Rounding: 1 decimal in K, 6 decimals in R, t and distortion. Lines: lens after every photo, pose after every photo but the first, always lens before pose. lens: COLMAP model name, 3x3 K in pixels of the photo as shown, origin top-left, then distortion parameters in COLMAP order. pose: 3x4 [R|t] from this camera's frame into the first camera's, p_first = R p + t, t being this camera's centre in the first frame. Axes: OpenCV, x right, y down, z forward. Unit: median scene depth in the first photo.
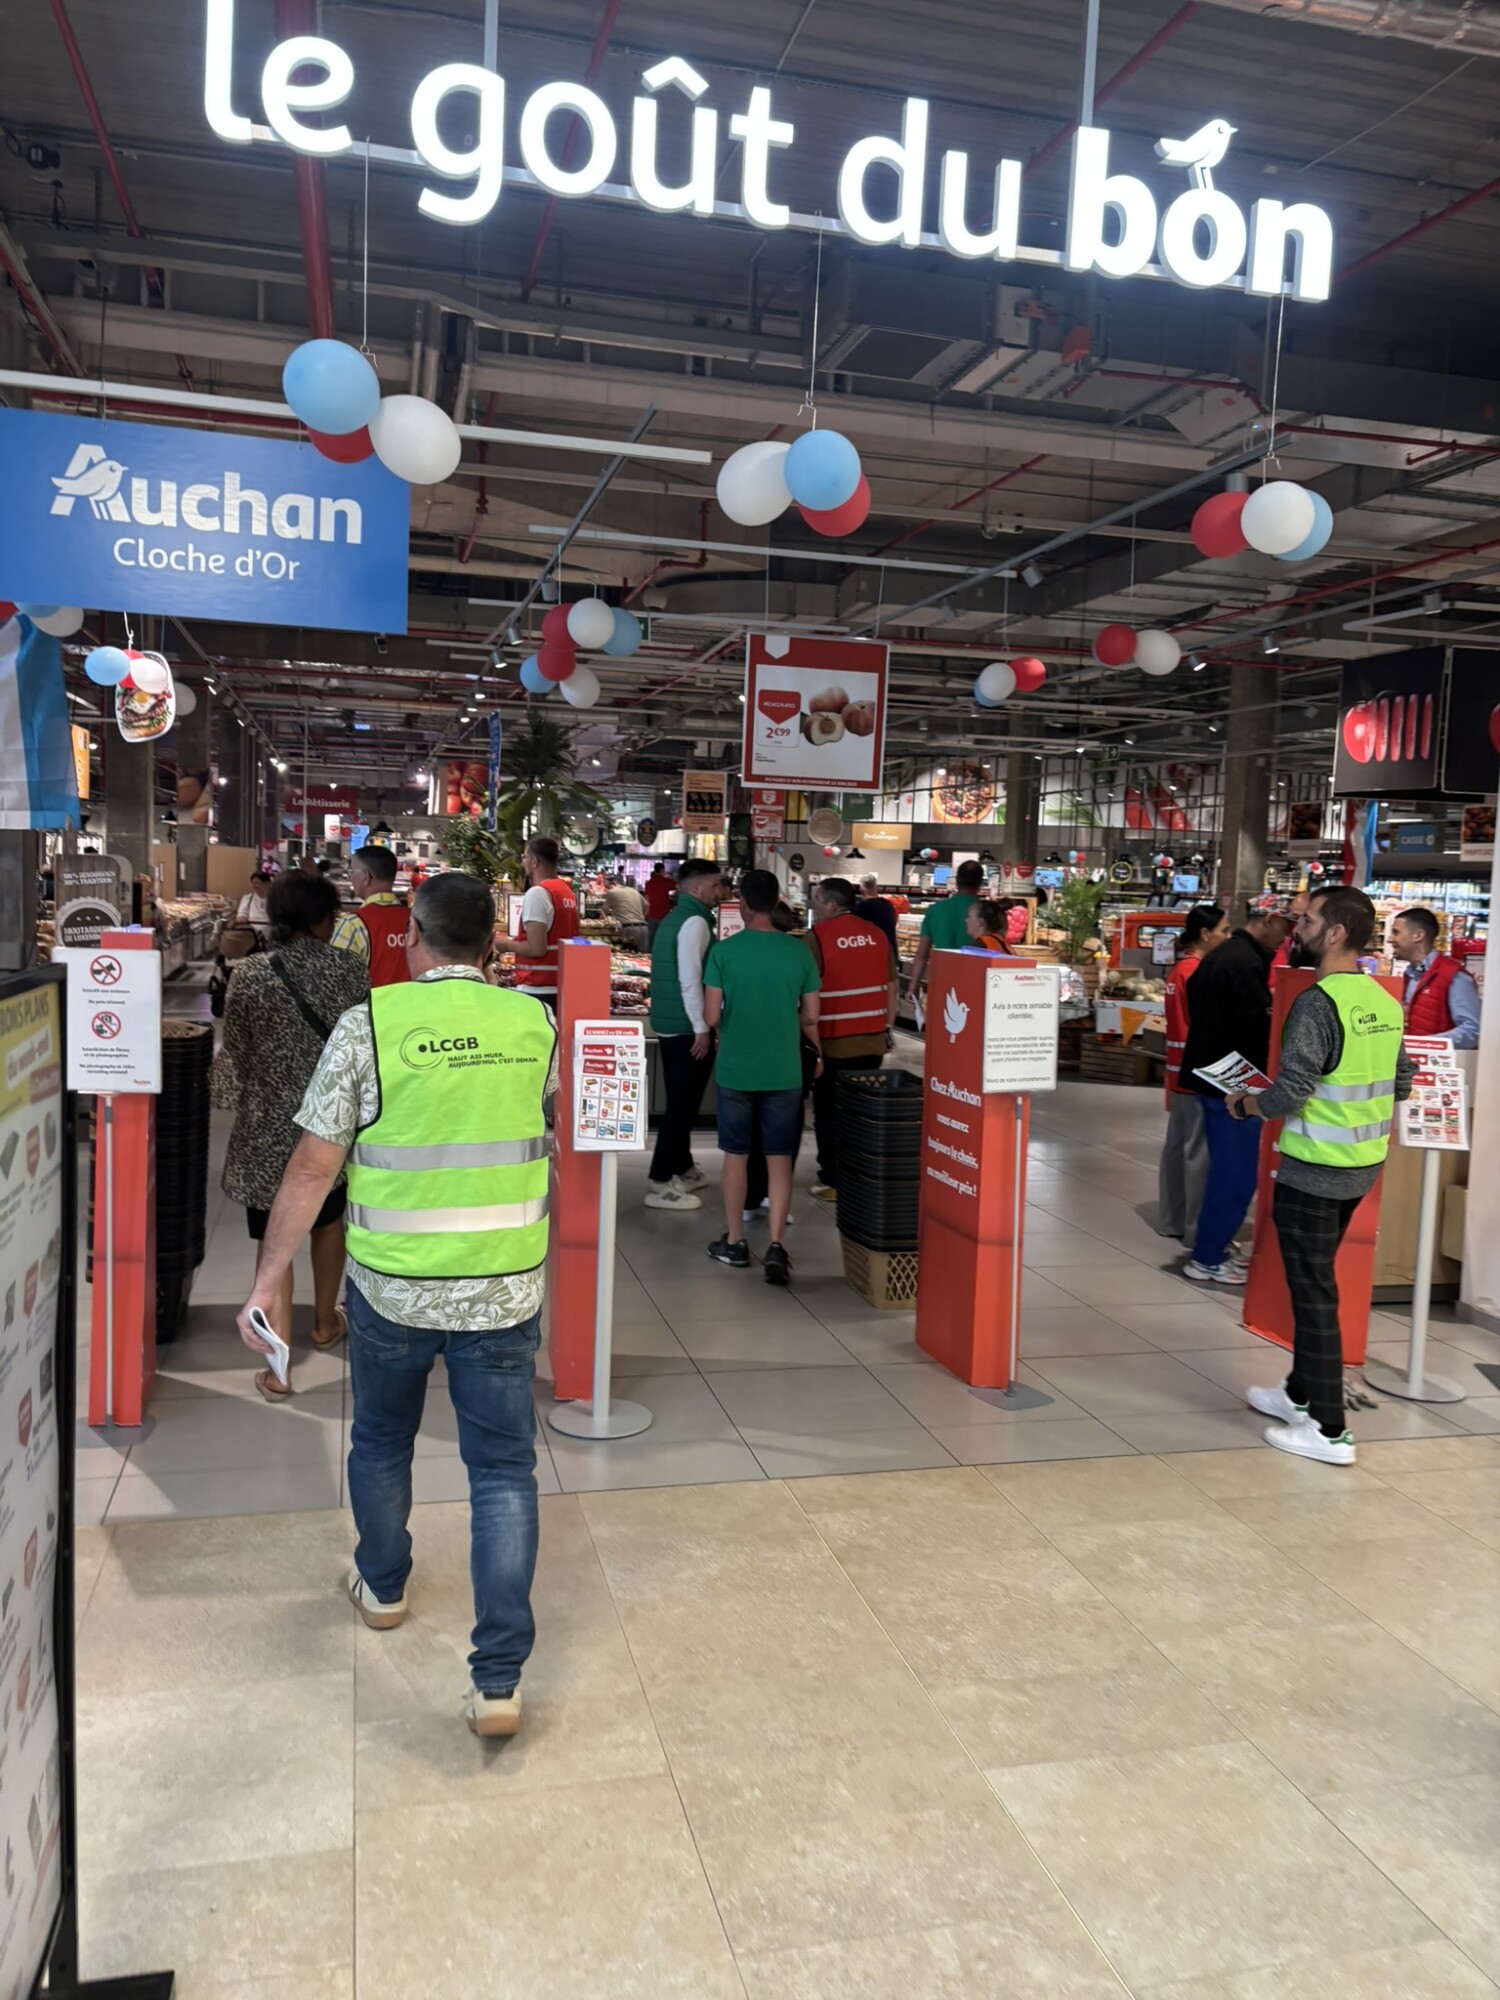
lens RADIAL K [[1553.1, 0, 749.6], [0, 1553.1, 999.9], [0, 0, 1]] dist [0.022800, -0.006749]
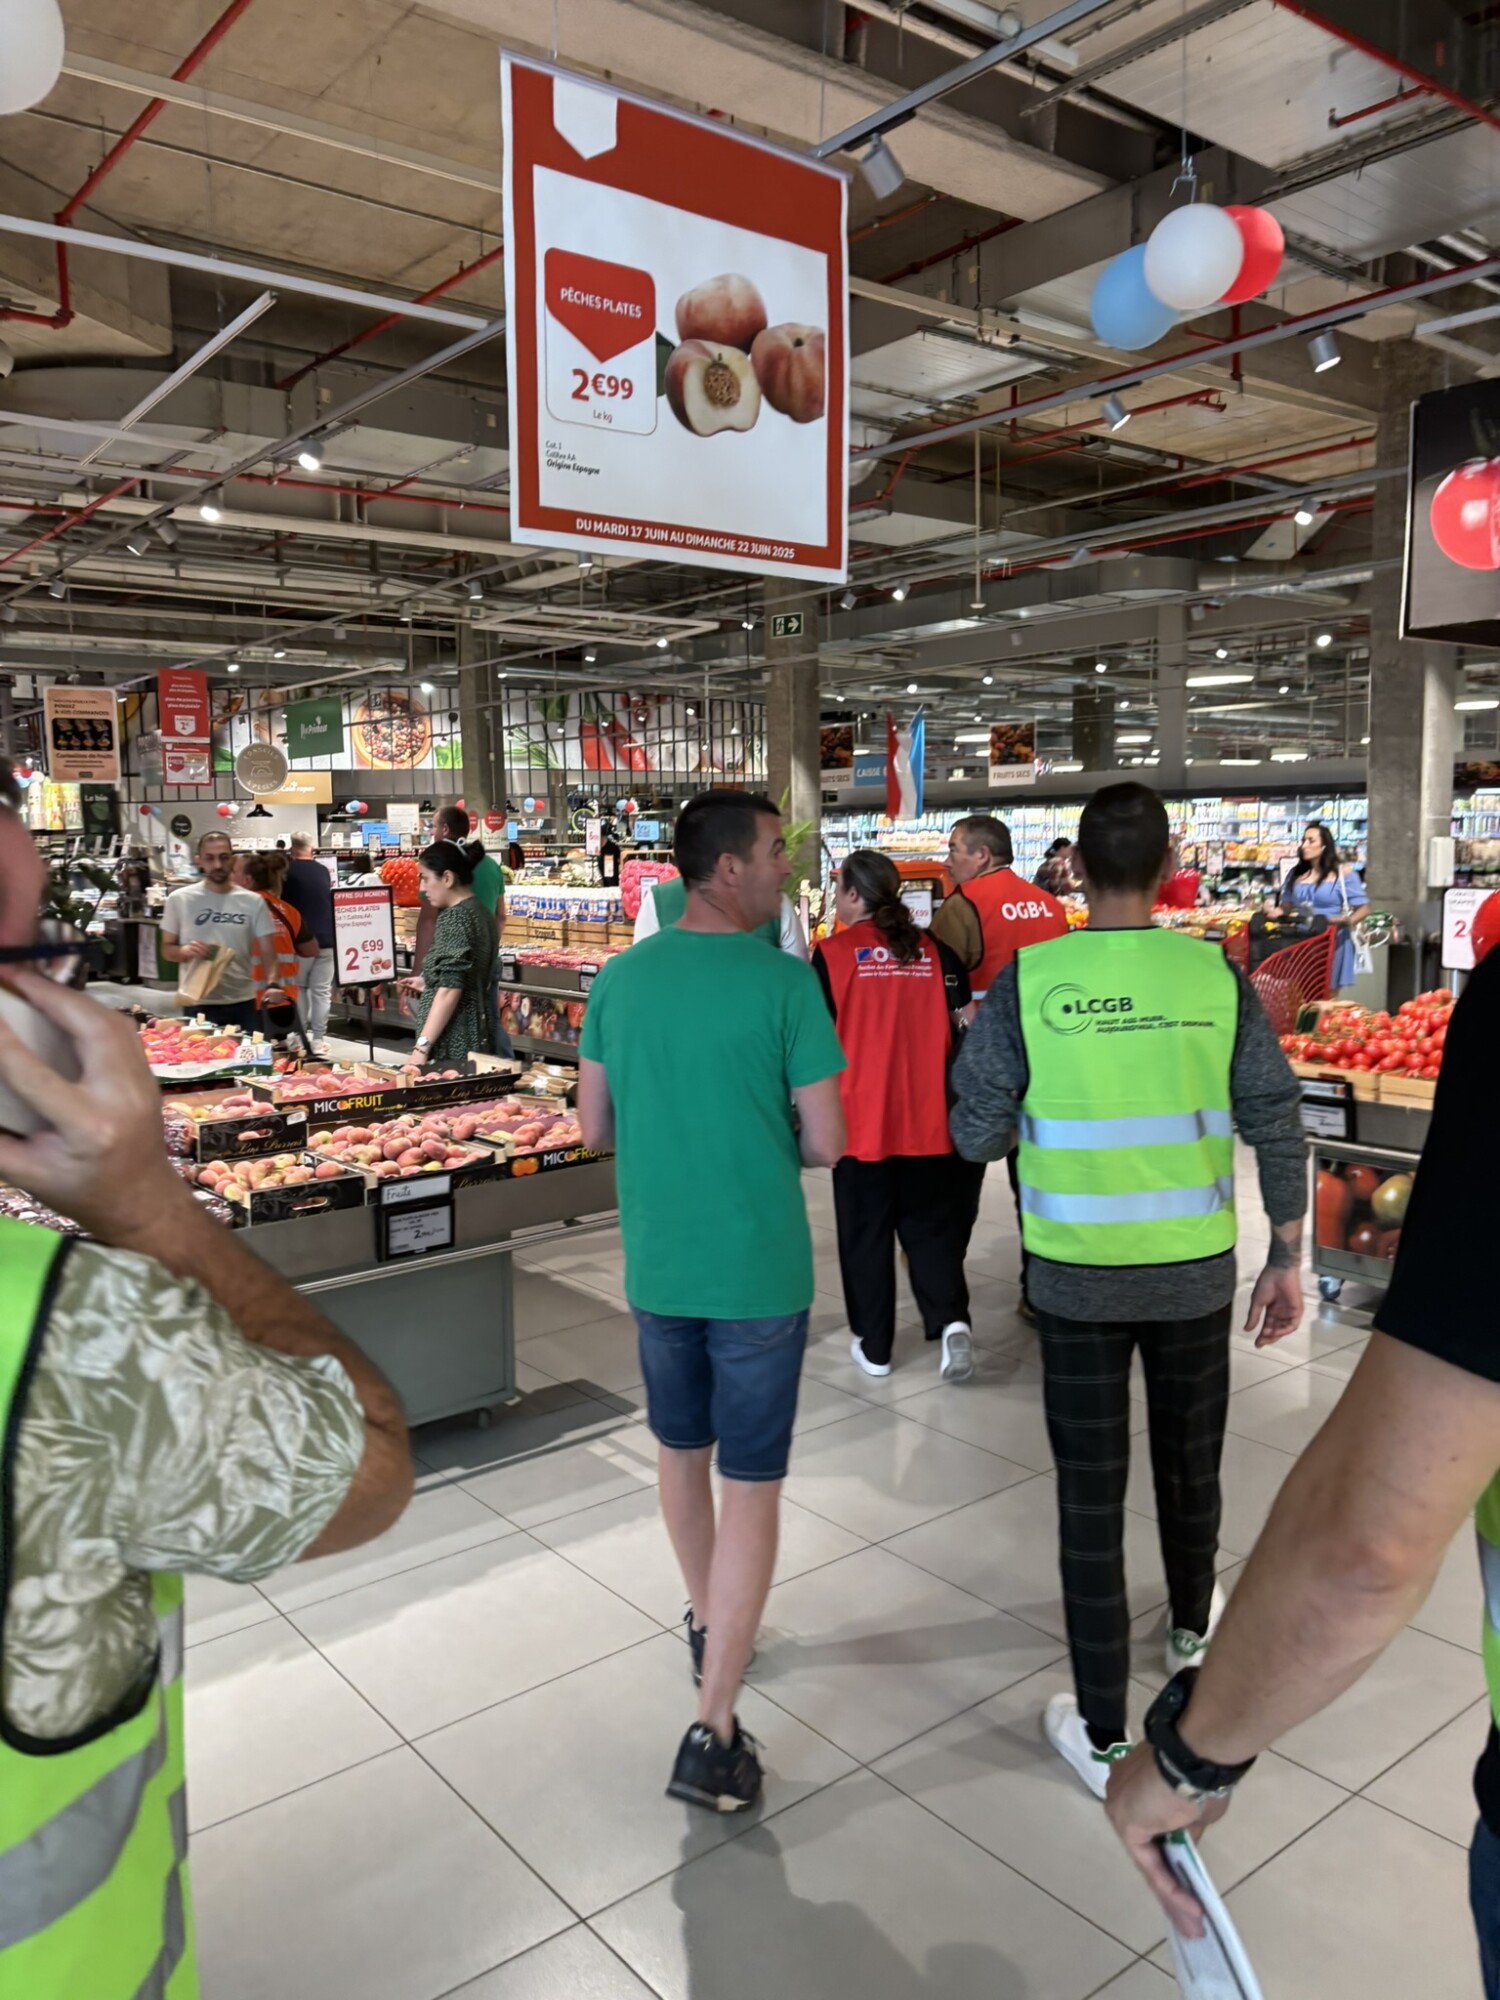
lens RADIAL K [[1553.1, 0, 747.2], [0, 1553.1, 1000.6], [0, 0, 1]] dist [0.022800, -0.006749]
pose [[0.915048, -0.090997, 0.392945, -0.028328], [0.080341, 0.995817, 0.043519, -0.014026], [-0.395261, -0.008252, 0.918532, 0.189881]]
